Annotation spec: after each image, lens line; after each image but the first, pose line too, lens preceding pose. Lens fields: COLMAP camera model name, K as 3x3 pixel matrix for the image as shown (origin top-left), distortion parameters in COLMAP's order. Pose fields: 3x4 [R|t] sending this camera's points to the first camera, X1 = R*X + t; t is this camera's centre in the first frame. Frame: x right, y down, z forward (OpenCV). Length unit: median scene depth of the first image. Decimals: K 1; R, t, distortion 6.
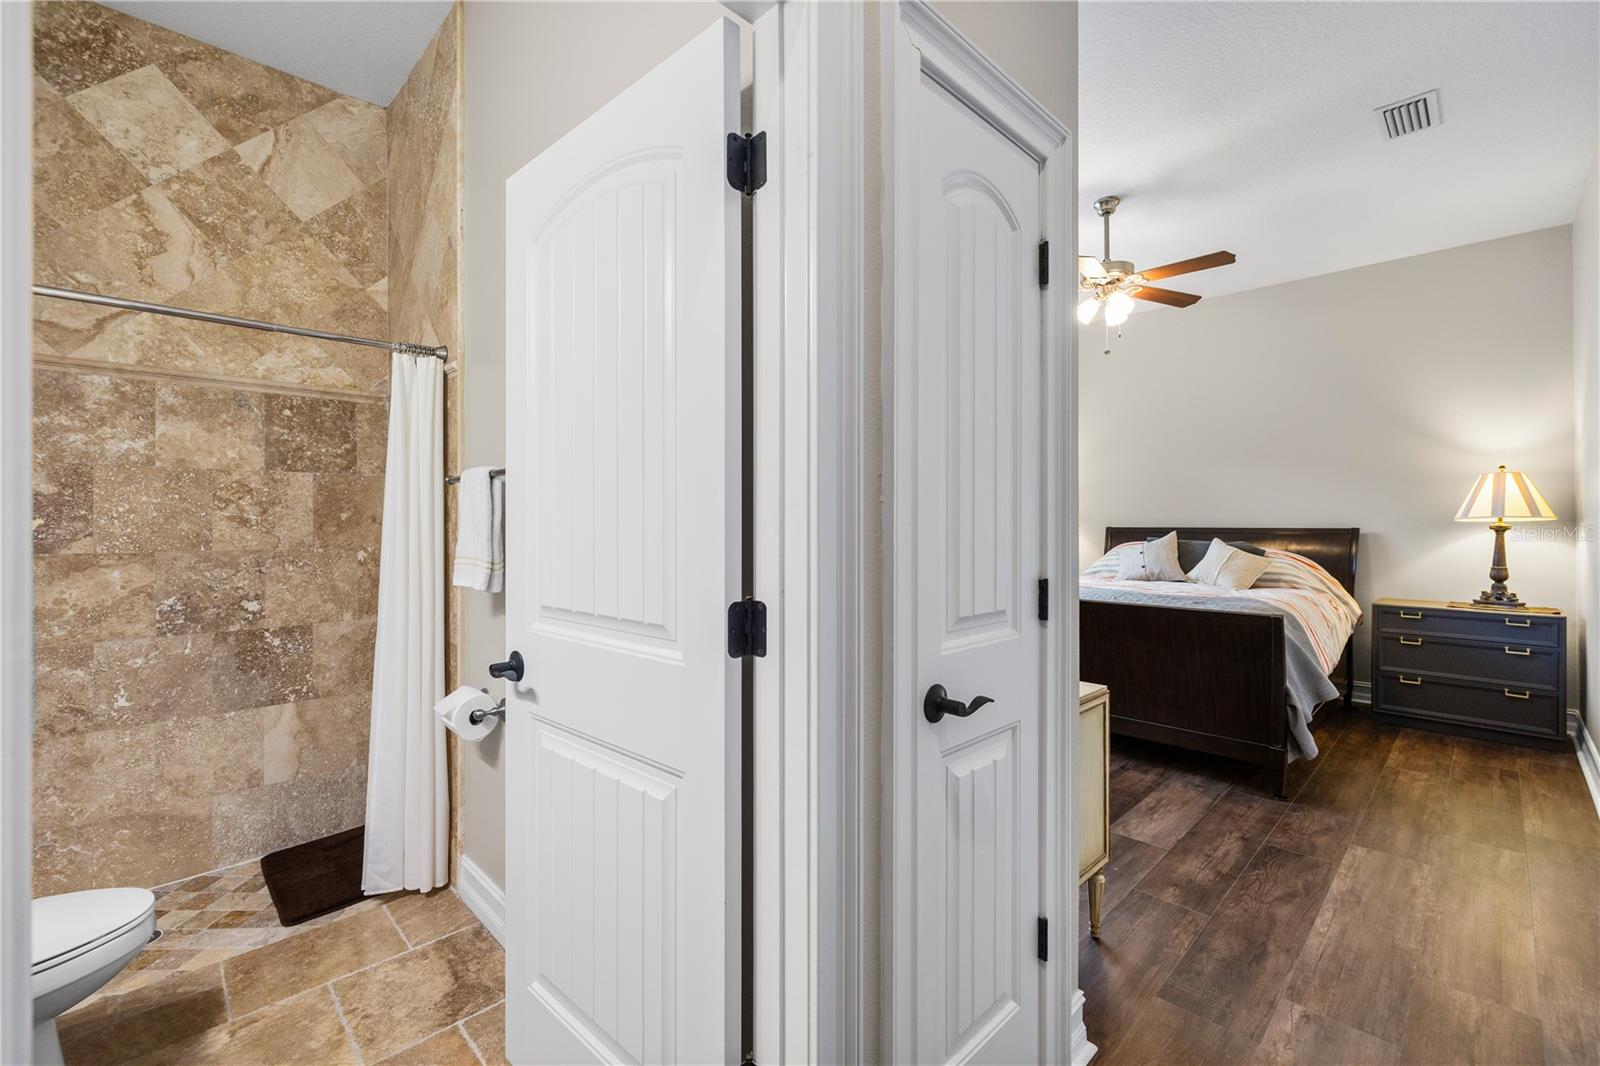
lens RADIAL K [[682.1, 0, 789.8], [0, 682.1, 522.6], [0, 0, 1]] dist [0.000696, -0.000495]
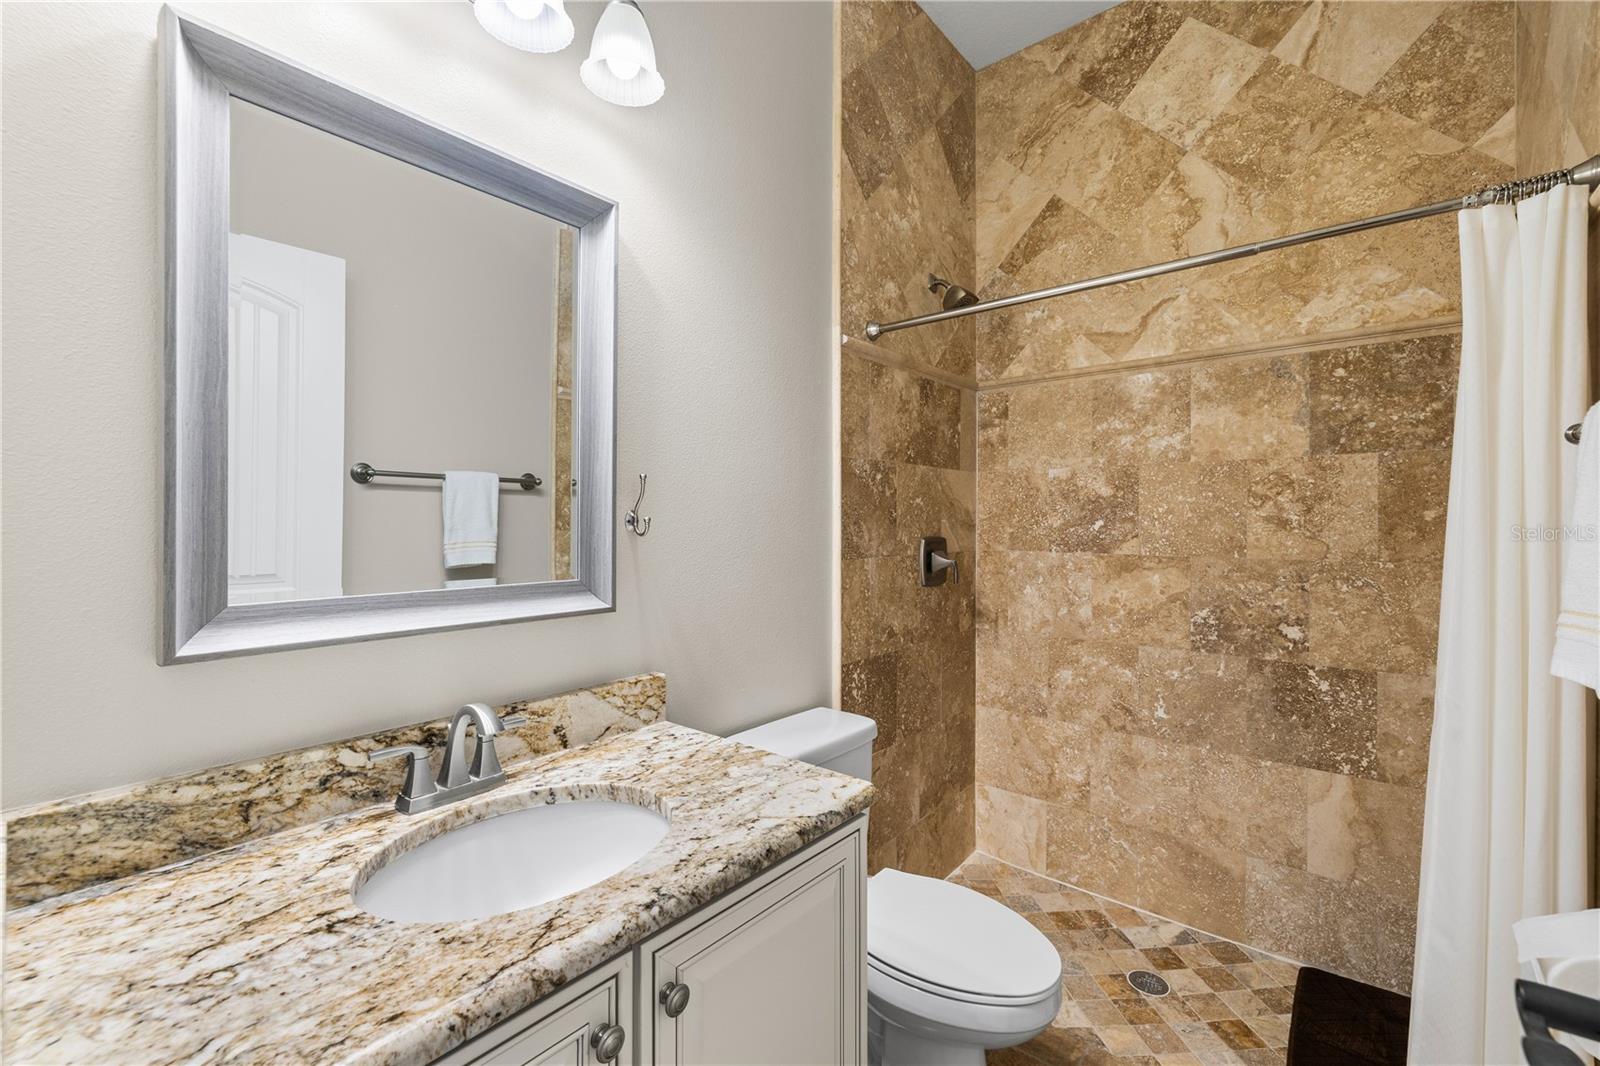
lens RADIAL K [[682.1, 0, 789.8], [0, 682.1, 522.6], [0, 0, 1]] dist [0.000696, -0.000495]
pose [[0.118525, 0.002327, -0.992948, -0.092092], [-0.001826, 0.999996, 0.002126, -0.002788], [0.992949, 0.001561, 0.118529, 0.354818]]
